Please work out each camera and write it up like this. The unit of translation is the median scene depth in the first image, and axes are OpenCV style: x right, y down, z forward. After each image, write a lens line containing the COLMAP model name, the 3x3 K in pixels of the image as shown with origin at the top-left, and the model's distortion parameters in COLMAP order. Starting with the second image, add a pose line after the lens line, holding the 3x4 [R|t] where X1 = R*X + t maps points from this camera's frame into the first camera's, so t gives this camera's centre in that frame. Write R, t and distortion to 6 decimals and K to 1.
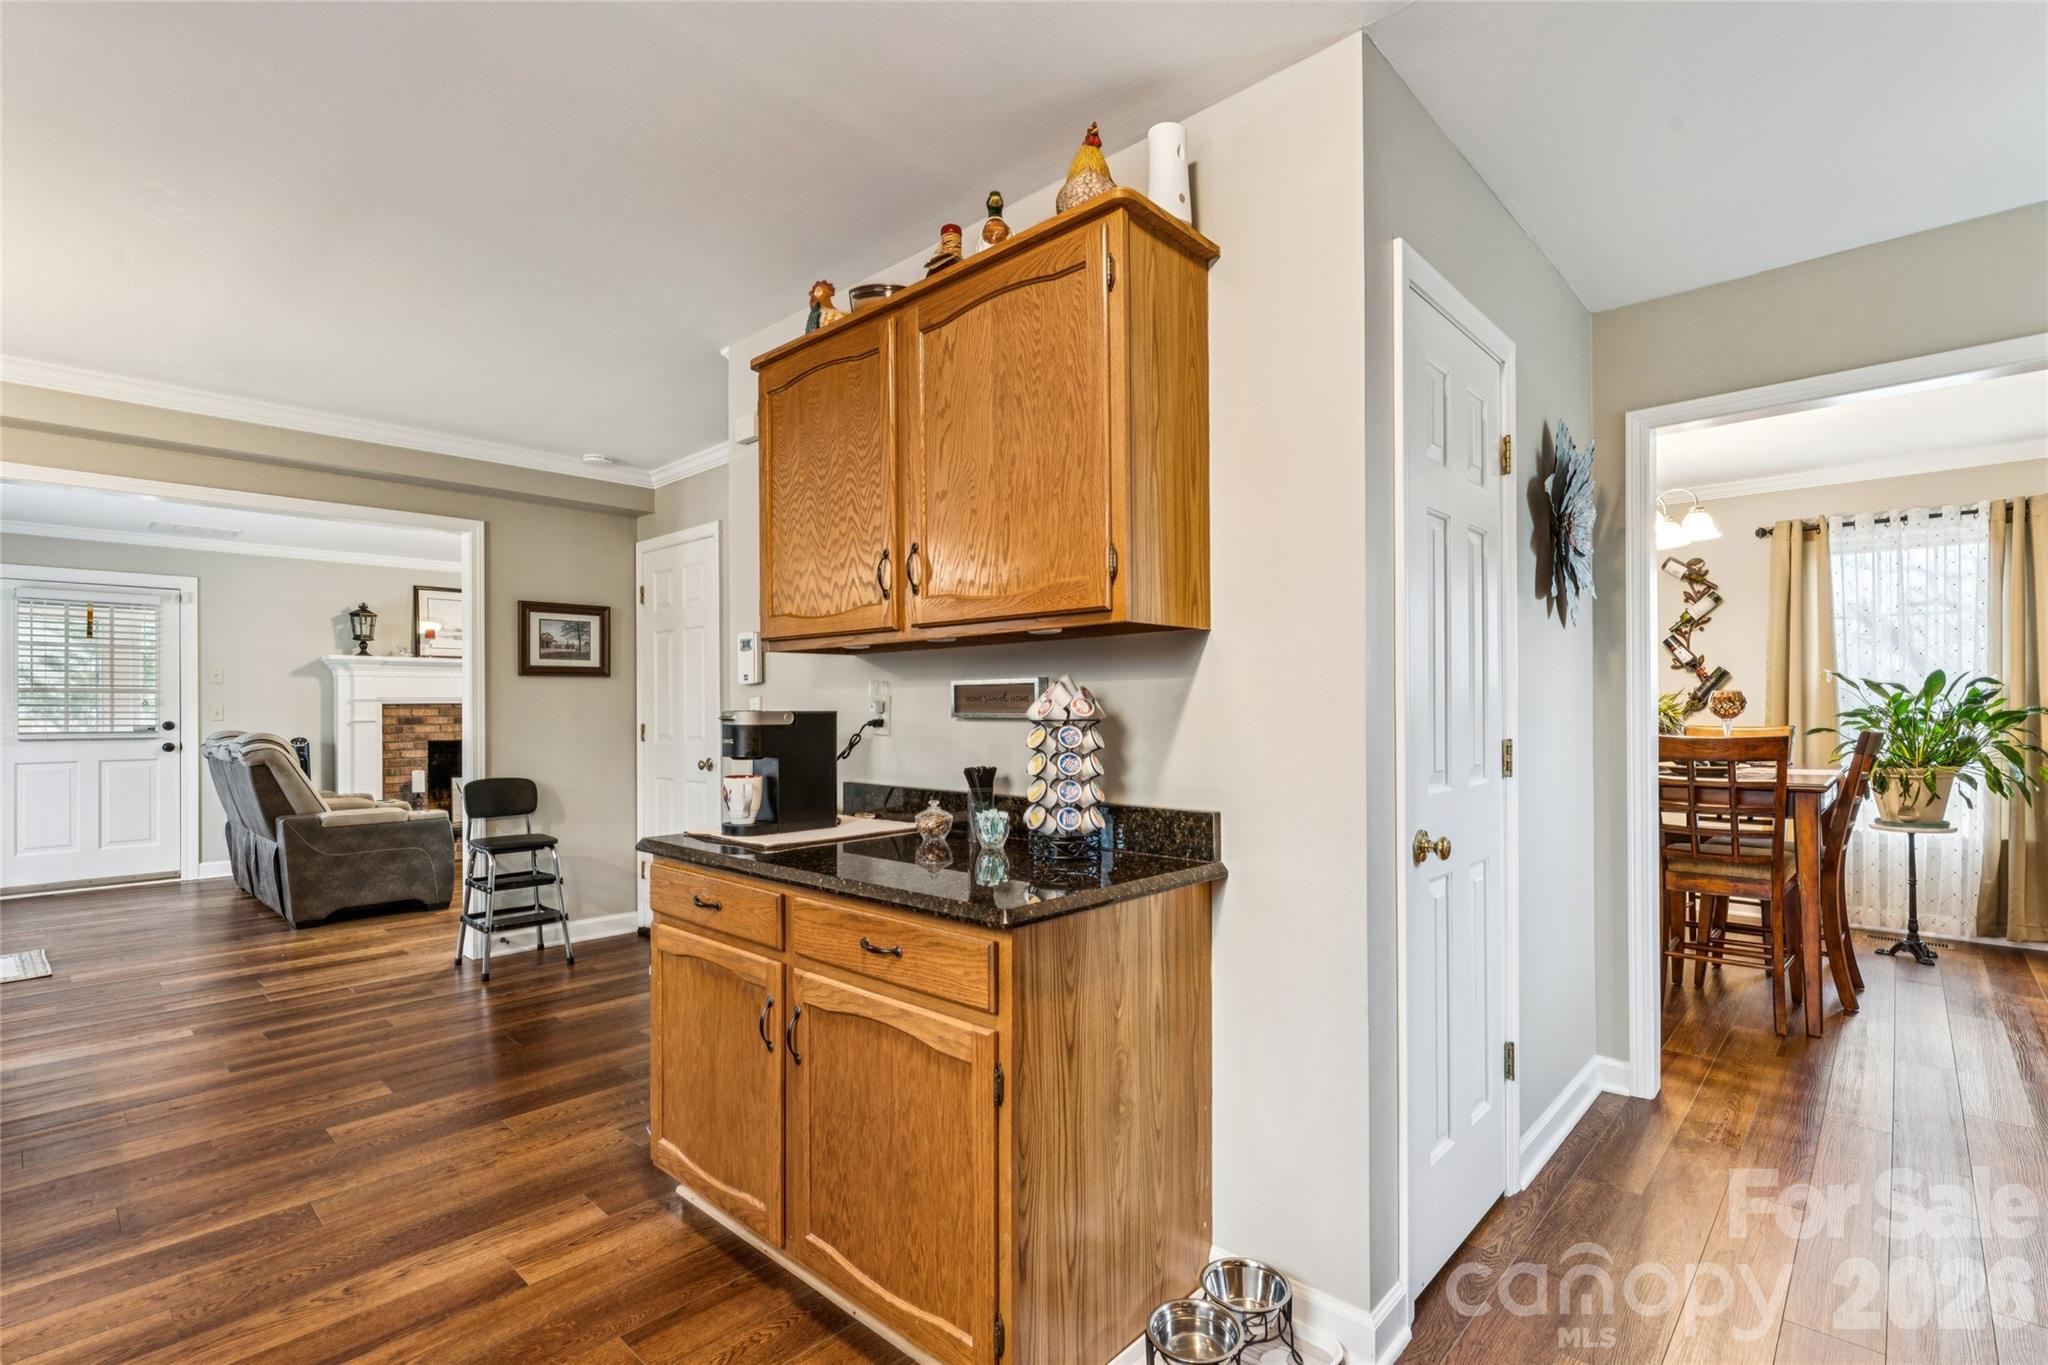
lens RADIAL K [[941.6, 0, 1025.2], [0, 941.6, 707.5], [0, 0, 1]] dist [-0.001839, -0.001085]
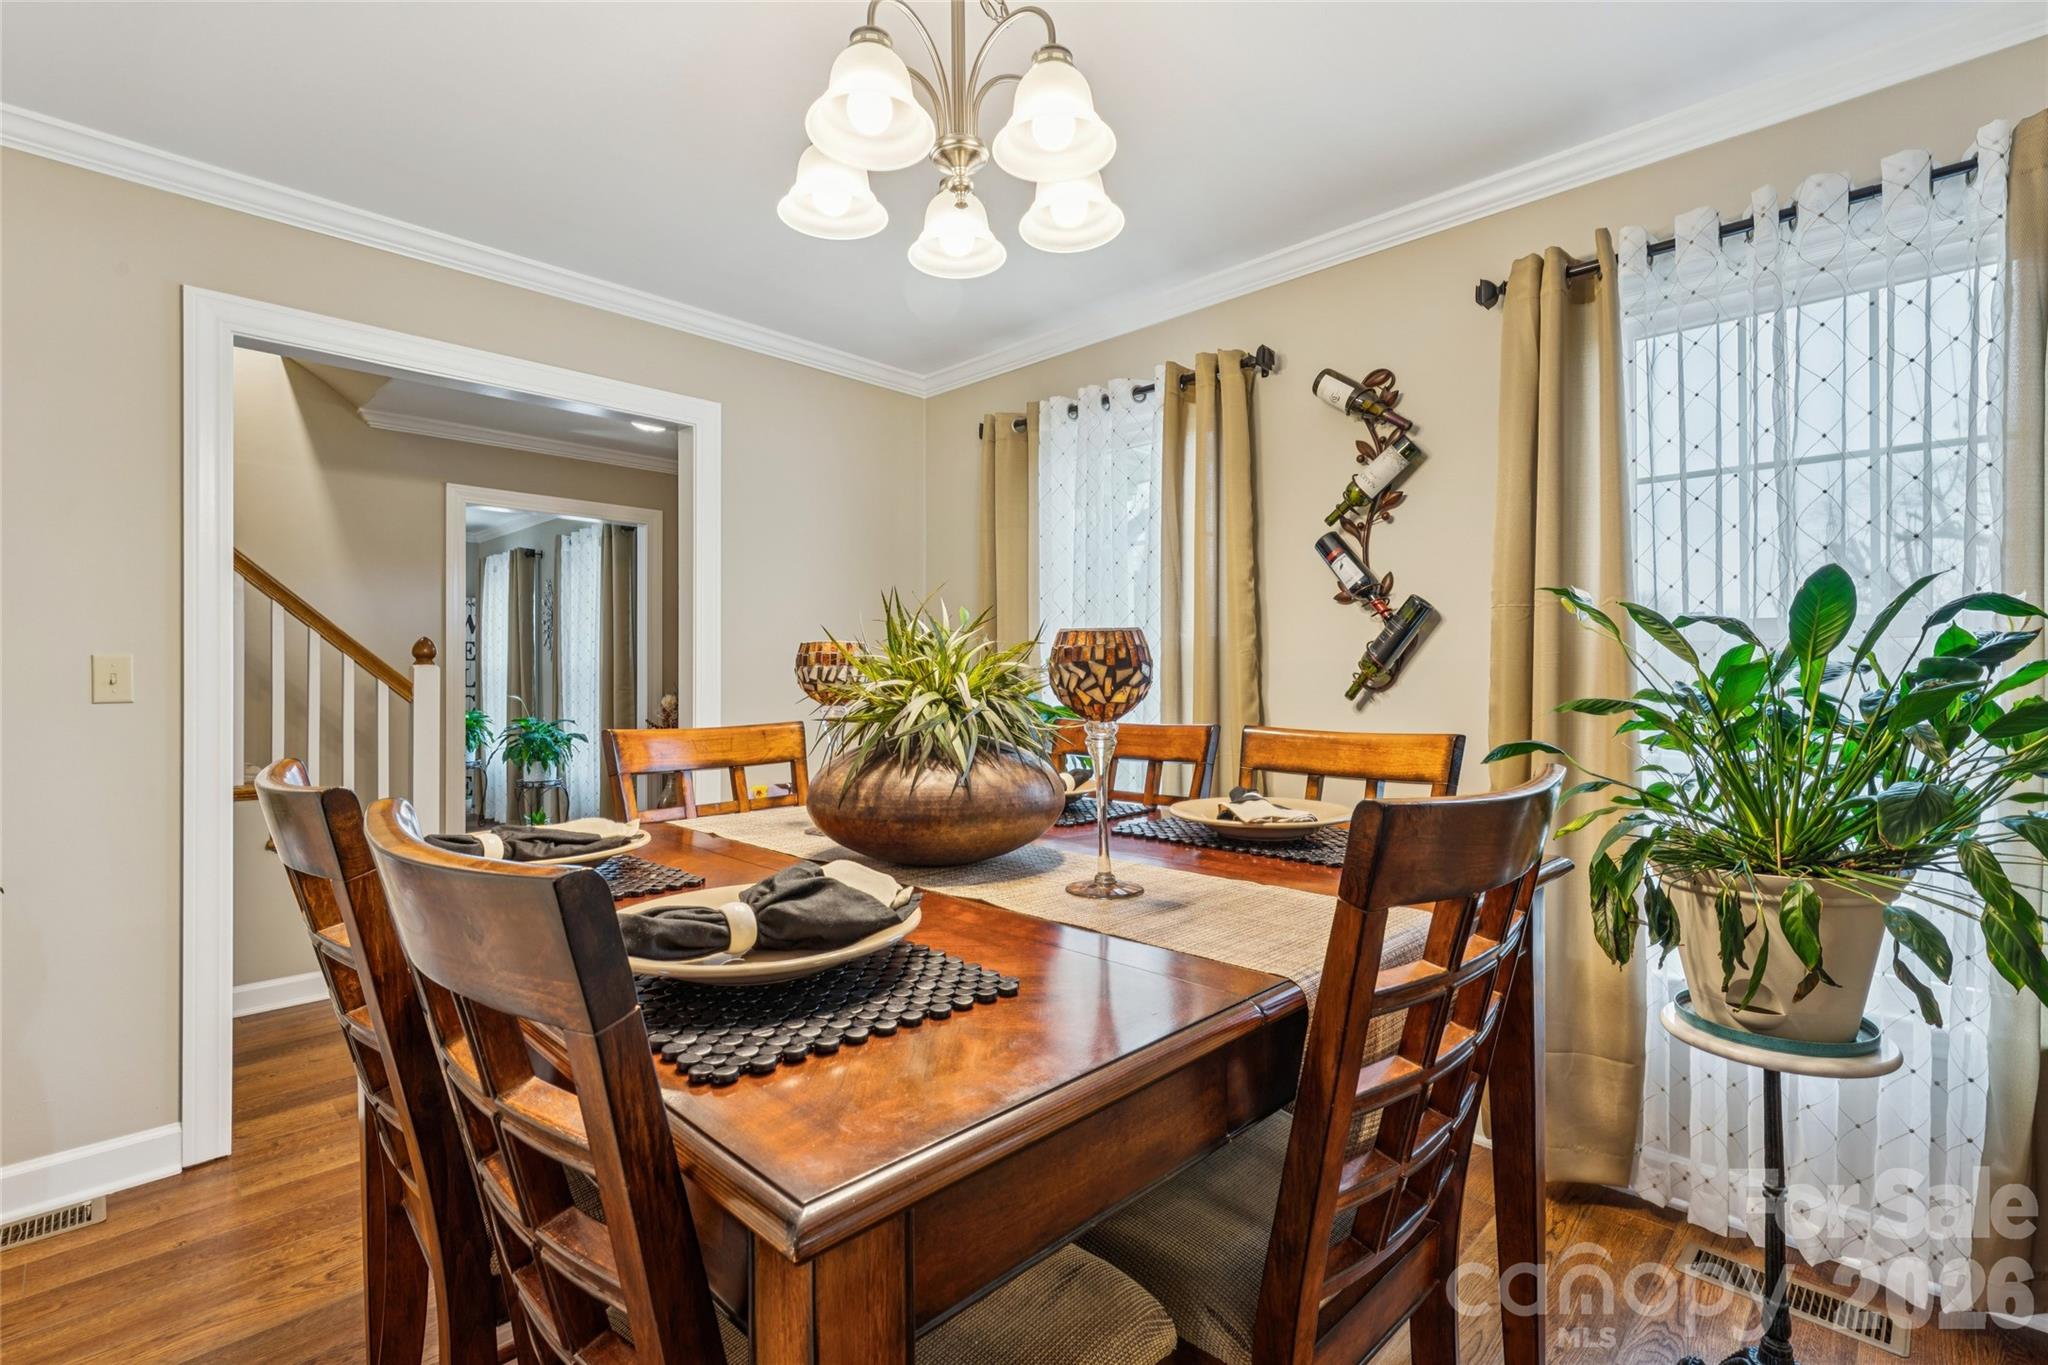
lens RADIAL K [[941.6, 0, 1032.5], [0, 941.6, 675.2], [0, 0, 1]] dist [-0.001839, -0.001085]
pose [[0.999847, 0.000817, -0.017452, 0.624899], [-0.000946, 0.999972, -0.007368, -0.001605], [0.017446, 0.007383, 0.999821, 0.599282]]
